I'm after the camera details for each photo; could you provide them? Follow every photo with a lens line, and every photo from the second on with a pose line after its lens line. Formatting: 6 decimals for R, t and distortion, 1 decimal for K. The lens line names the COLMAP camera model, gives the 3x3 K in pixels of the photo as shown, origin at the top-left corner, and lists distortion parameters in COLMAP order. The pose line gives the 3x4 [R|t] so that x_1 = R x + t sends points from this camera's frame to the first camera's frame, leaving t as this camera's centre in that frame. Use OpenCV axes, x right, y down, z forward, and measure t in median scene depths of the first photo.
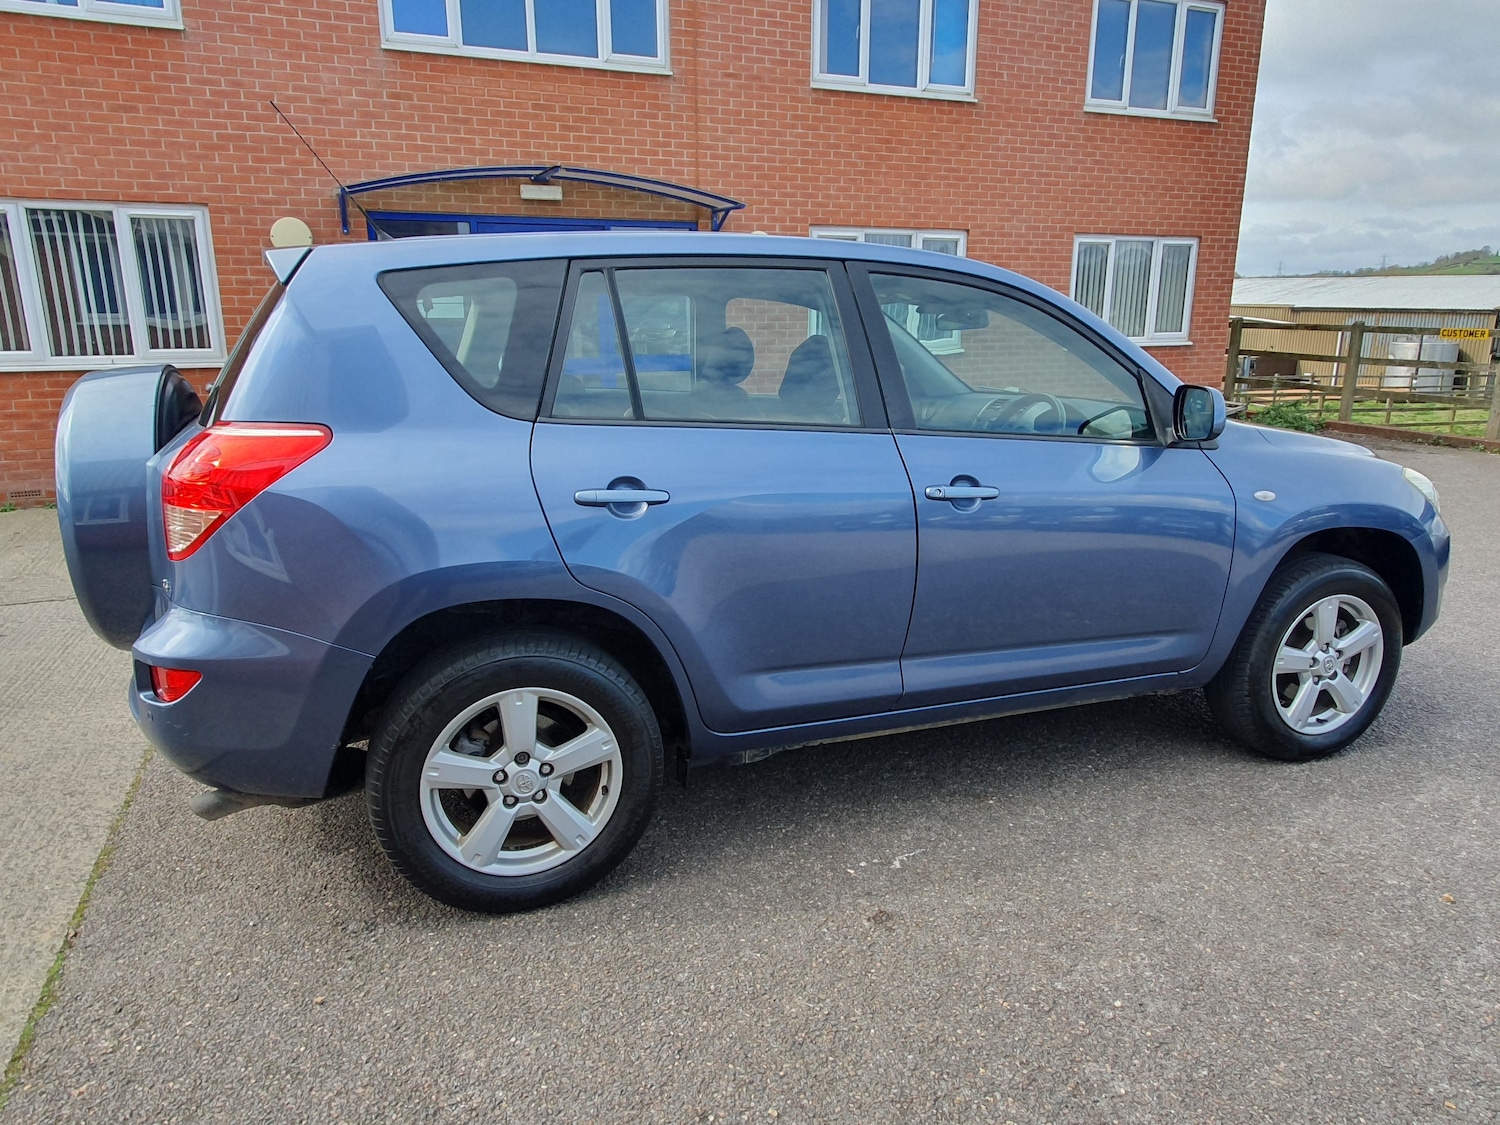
lens RADIAL K [[996.6, 0, 750.4], [0, 996.6, 553.8], [0, 0, 1]] dist [0.026126, -0.017288]
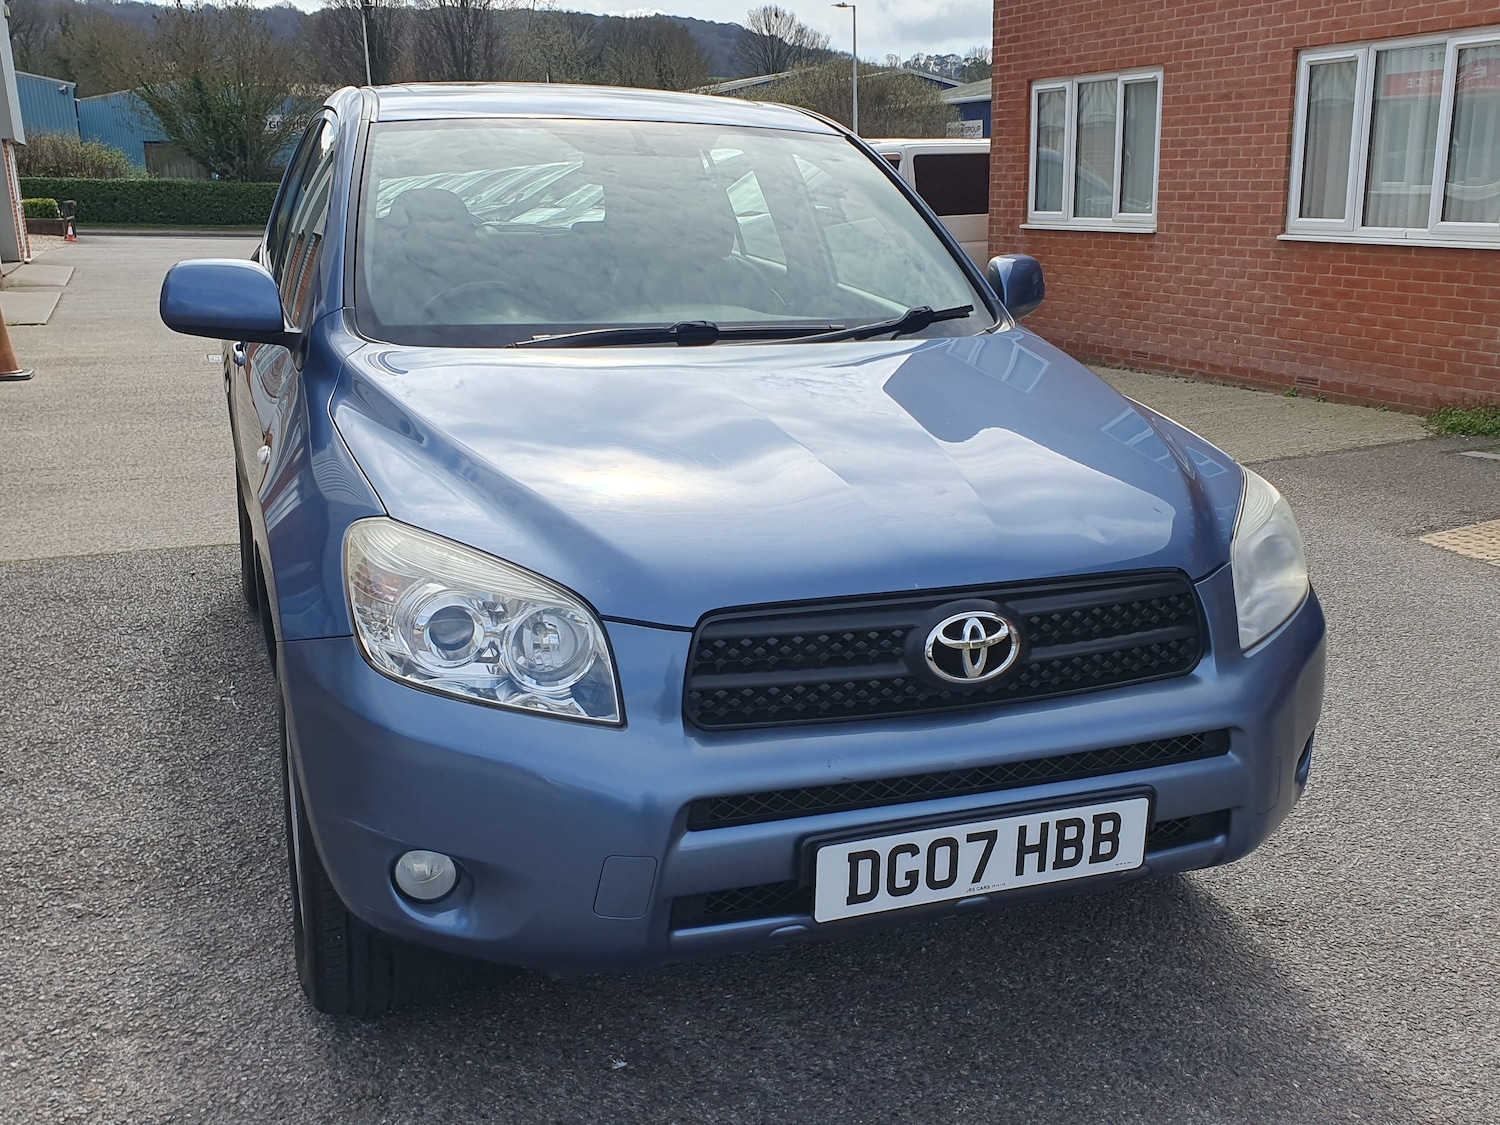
lens RADIAL K [[1462.3, 0, 772.0], [0, 1462.3, 544.9], [0, 0, 1]] dist [0.000246, 0.008933]
pose [[0.022666, 0.242445, -0.969900, 0.506072], [-0.235186, 0.944216, 0.230529, -0.102625], [0.971686, 0.222882, 0.078421, 0.445984]]
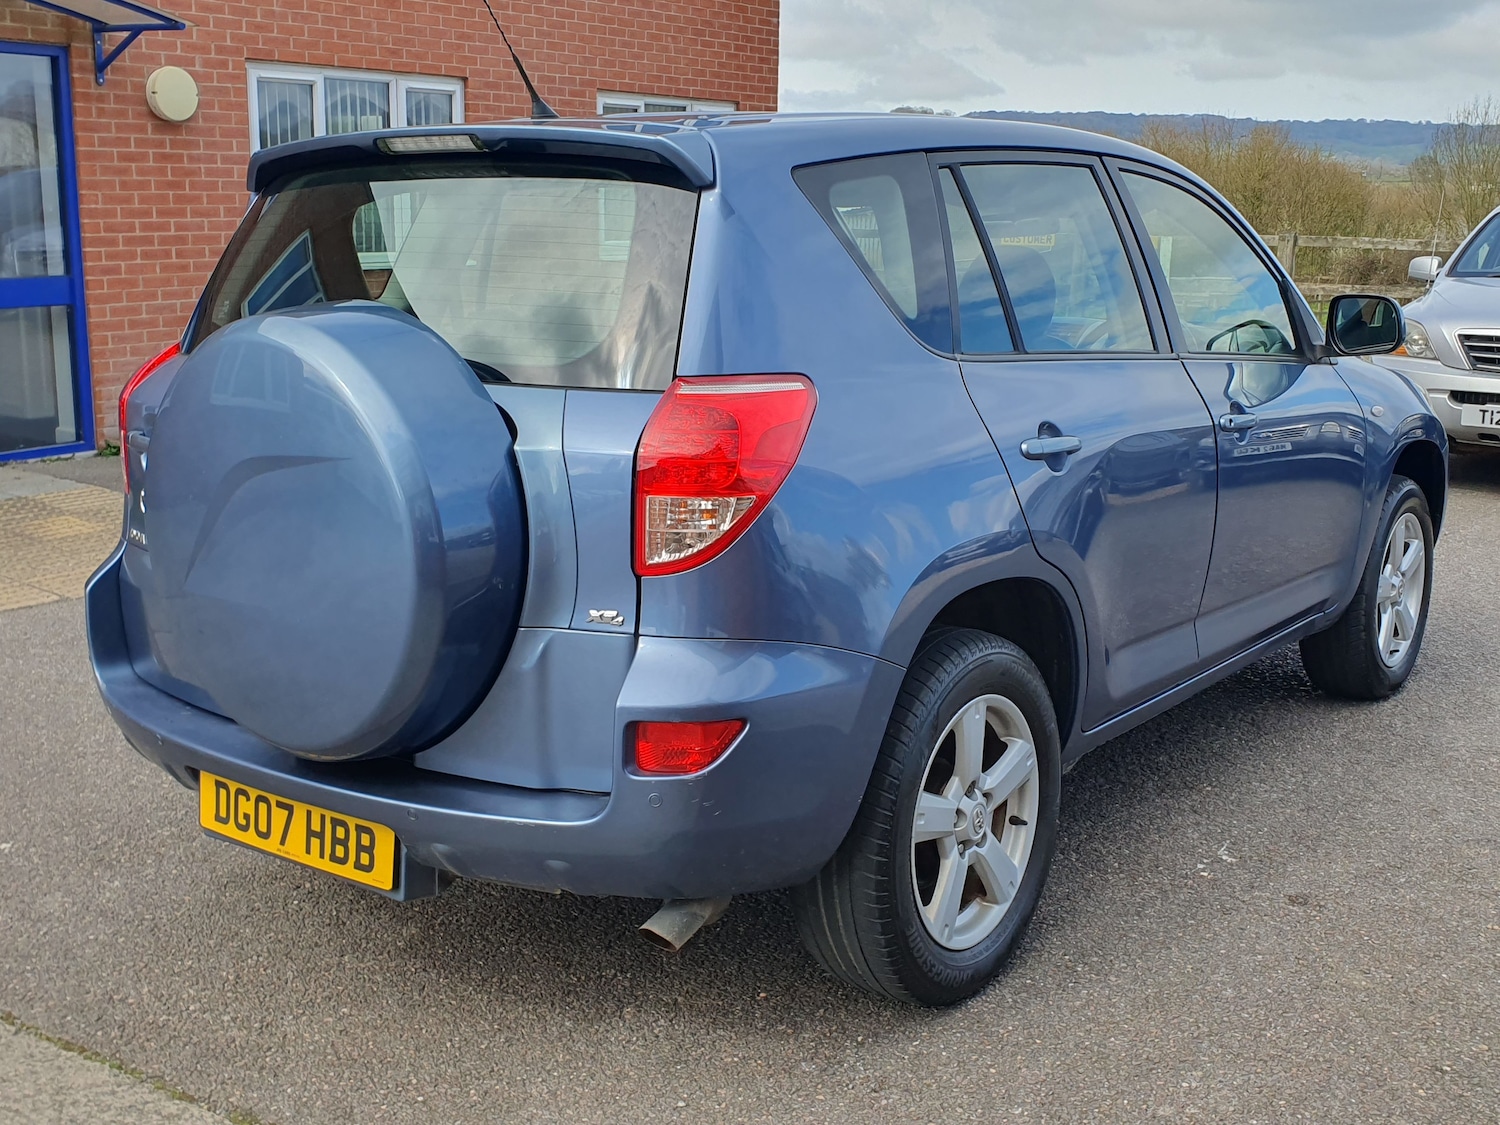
lens RADIAL K [[1679.0, 0, 738.8], [0, 1679.0, 559.5], [0, 0, 1]] dist [0.083341, -0.216404]
pose [[0.842722, -0.106974, 0.527613, -0.299773], [0.121000, 0.992620, 0.007990, -0.001756], [-0.524574, 0.057108, 0.849447, -0.007455]]
